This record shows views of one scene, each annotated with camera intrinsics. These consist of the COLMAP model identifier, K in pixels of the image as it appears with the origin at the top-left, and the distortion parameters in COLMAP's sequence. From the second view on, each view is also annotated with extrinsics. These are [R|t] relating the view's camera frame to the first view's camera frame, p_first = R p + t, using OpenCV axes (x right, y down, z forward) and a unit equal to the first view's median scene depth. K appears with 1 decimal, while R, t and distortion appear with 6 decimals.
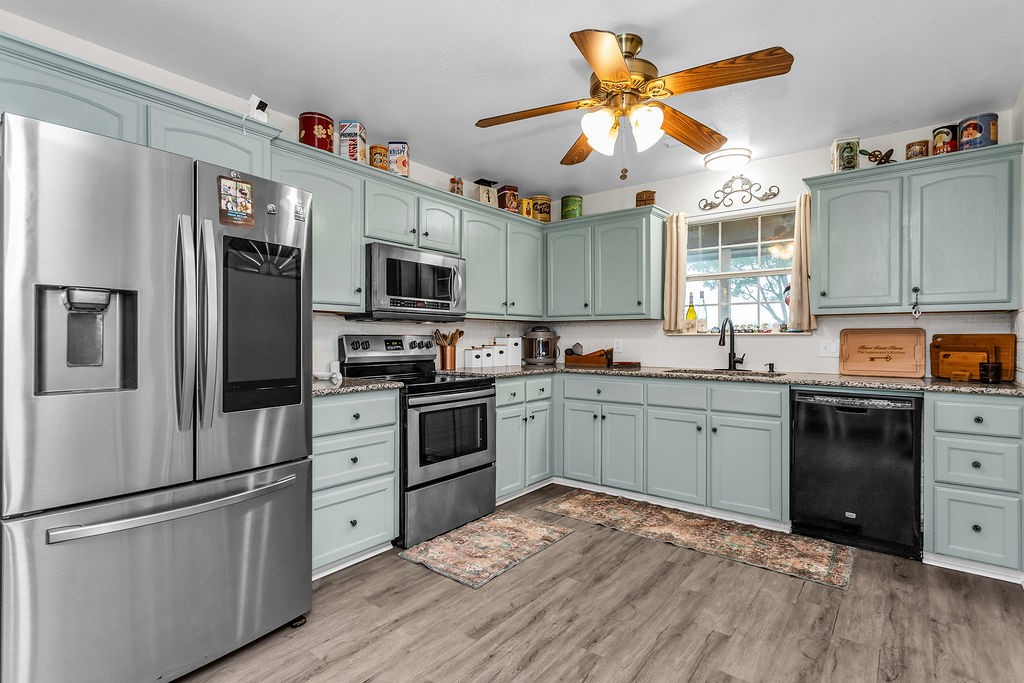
lens RADIAL K [[496.5, 0, 510.3], [0, 496.5, 338.8], [0, 0, 1]] dist [0.000400, 0.001813]
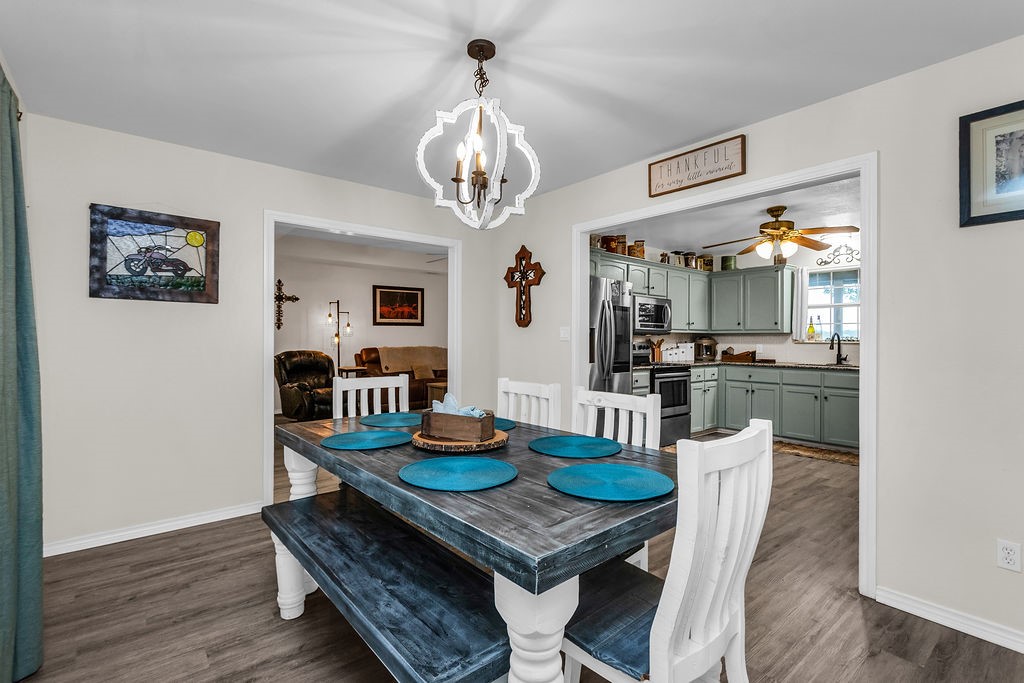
lens RADIAL K [[473.5, 0, 510.7], [0, 473.5, 338.2], [0, 0, 1]] dist [-0.000038, 0.000454]
pose [[0.976734, 0.005222, -0.214393, -0.308261], [-0.006028, 0.999977, -0.003106, -0.014009], [0.214372, 0.004326, 0.976743, -0.845864]]
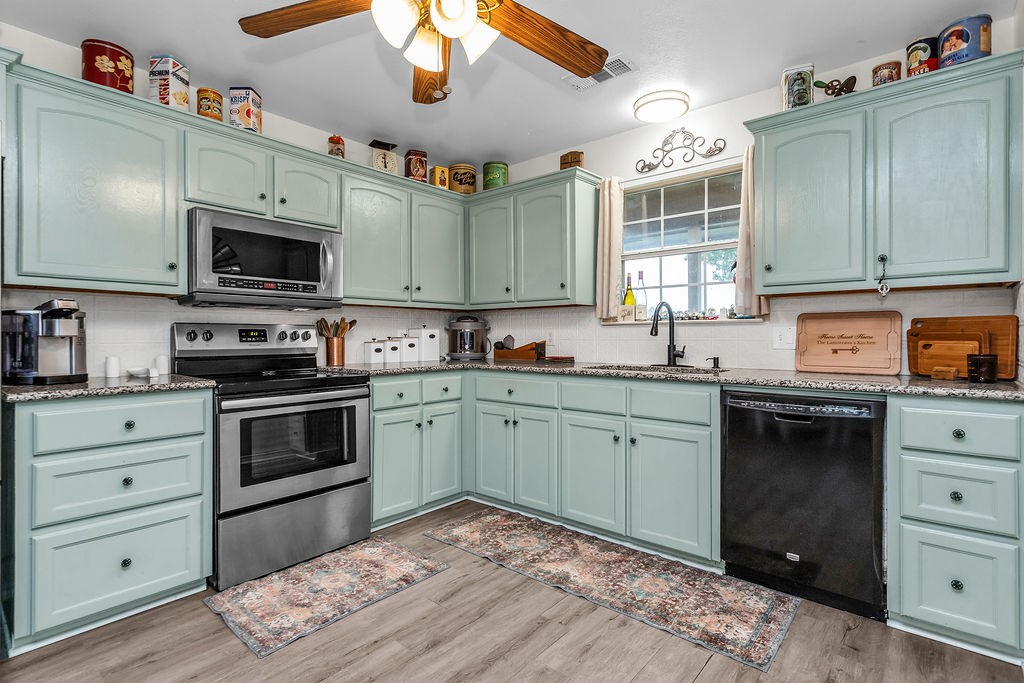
lens RADIAL K [[495.6, 0, 511.1], [0, 495.6, 336.7], [0, 0, 1]] dist [0.001140, 0.001154]
pose [[0.999196, -0.002951, -0.039986, 0.241860], [0.002949, 0.999996, -0.000096, 0.015817], [0.039986, -0.000022, 0.999200, 0.192948]]
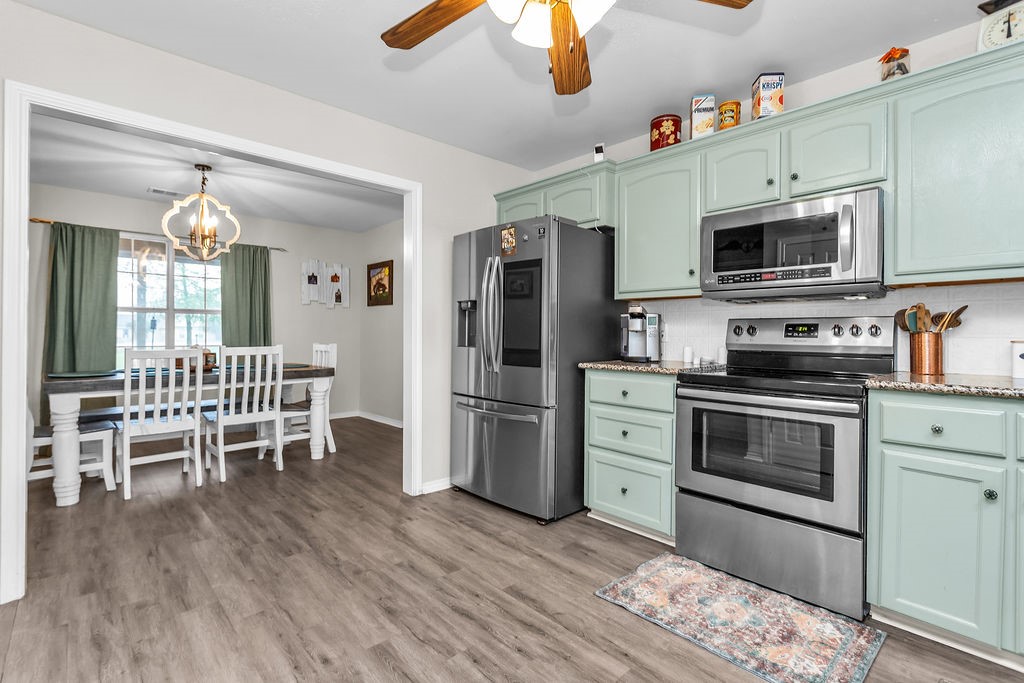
lens RADIAL K [[479.6, 0, 513.5], [0, 479.6, 332.8], [0, 0, 1]] dist [0.000817, 0.000448]
pose [[-0.154463, -0.004616, -0.987988, 0.586504], [-0.007980, 0.999962, -0.003424, 0.022464], [0.987966, 0.007355, -0.154494, 0.704905]]
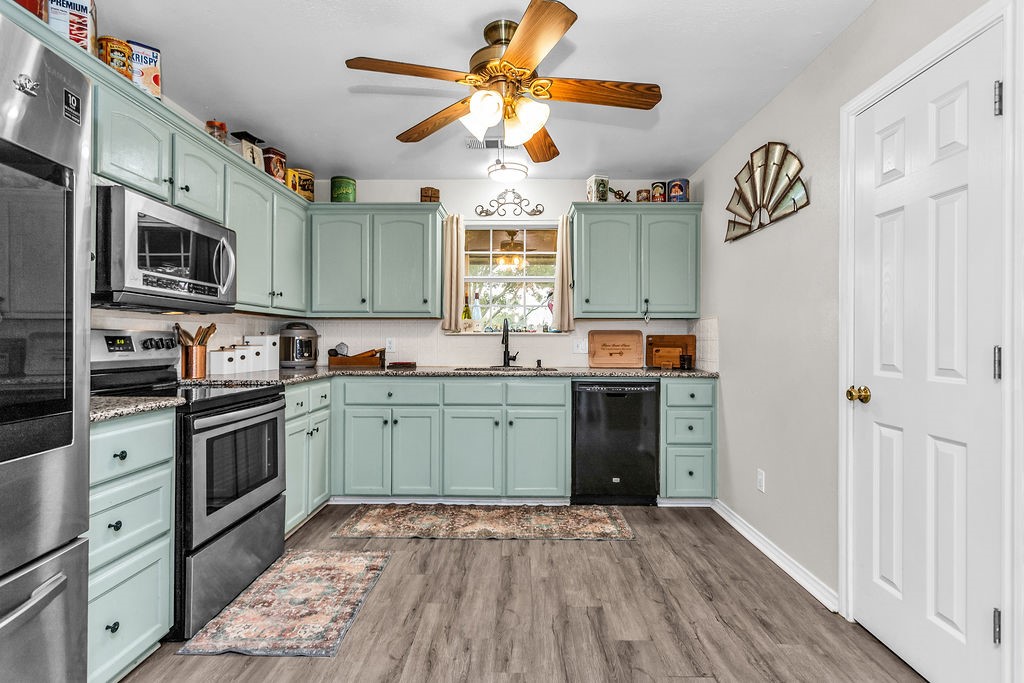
lens RADIAL K [[493.0, 0, 510.6], [0, 493.0, 337.0], [0, 0, 1]] dist [0.000352, 0.002243]
pose [[0.793336, 0.006622, 0.608748, -0.229946], [-0.001876, 0.999963, -0.008432, 0.007699], [-0.608781, 0.005547, 0.793319, 0.154326]]
